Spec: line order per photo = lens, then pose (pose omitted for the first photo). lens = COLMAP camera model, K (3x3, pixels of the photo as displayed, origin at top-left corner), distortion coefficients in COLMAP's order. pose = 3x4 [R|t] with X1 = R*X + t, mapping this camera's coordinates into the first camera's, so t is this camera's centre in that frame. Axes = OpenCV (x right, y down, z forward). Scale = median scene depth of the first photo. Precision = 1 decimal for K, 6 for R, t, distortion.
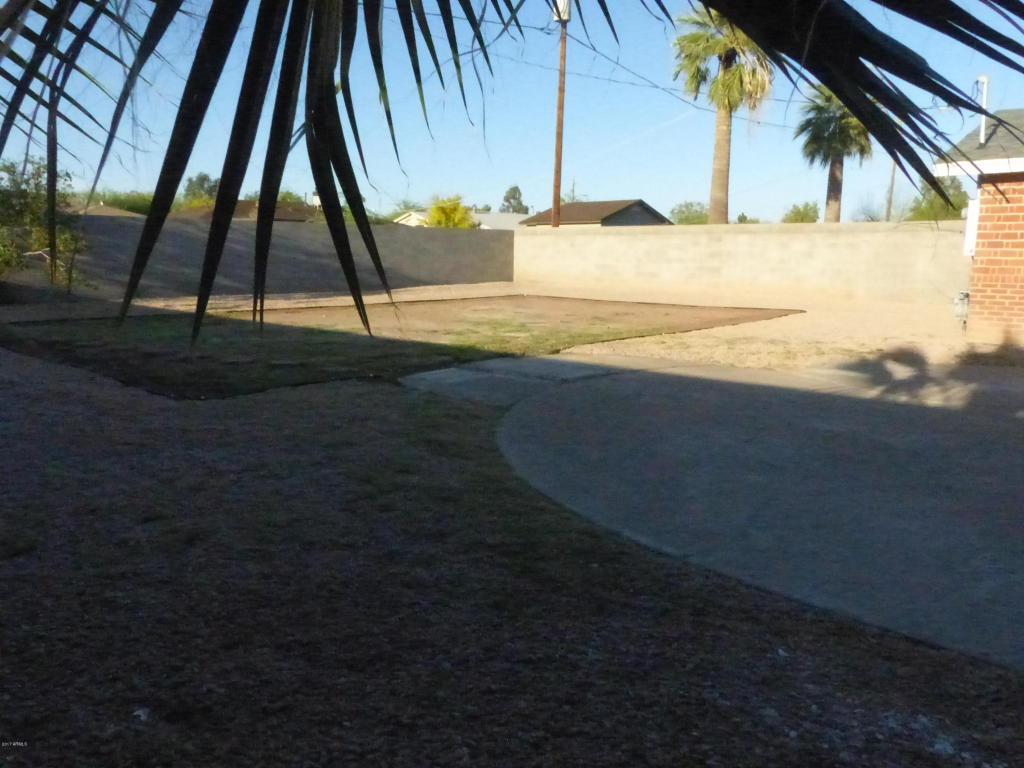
lens RADIAL K [[774.4, 0, 512.2], [0, 774.4, 385.1], [0, 0, 1]] dist [-0.015364, 0.020501]
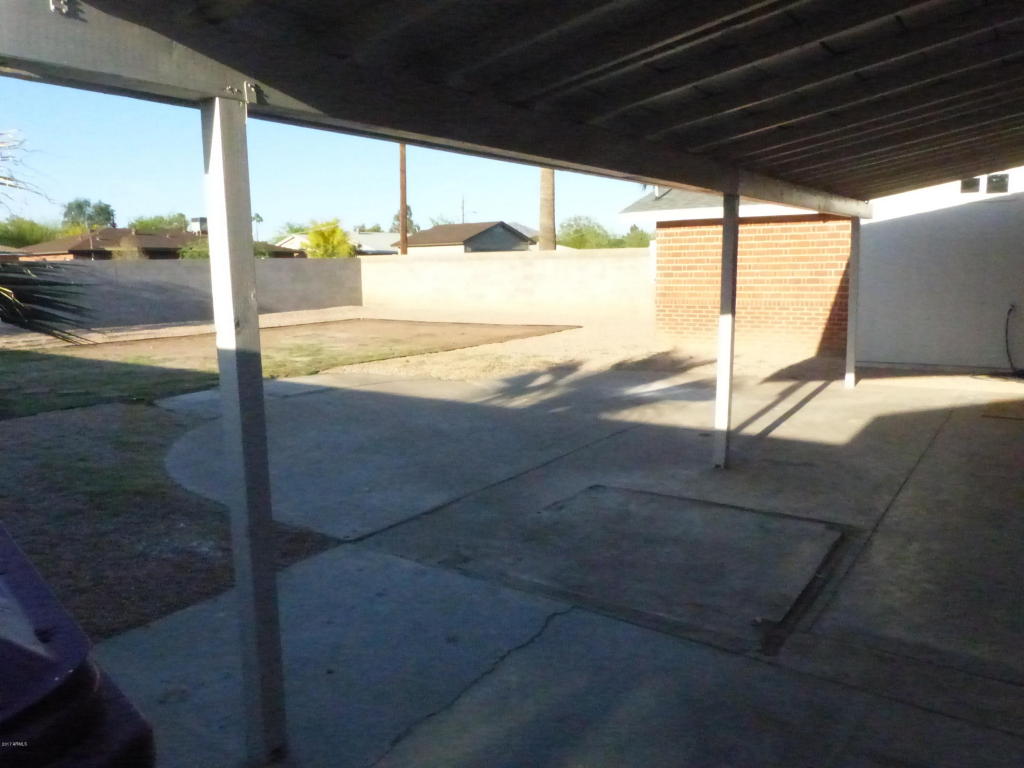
lens RADIAL K [[774.4, 0, 511.9], [0, 774.4, 383.4], [0, 0, 1]] dist [-0.015364, 0.020501]
pose [[0.993171, -0.043546, 0.108232, 0.087467], [0.045513, 0.998839, -0.015773, 0.003059], [-0.107420, 0.020591, 0.994000, -0.101414]]
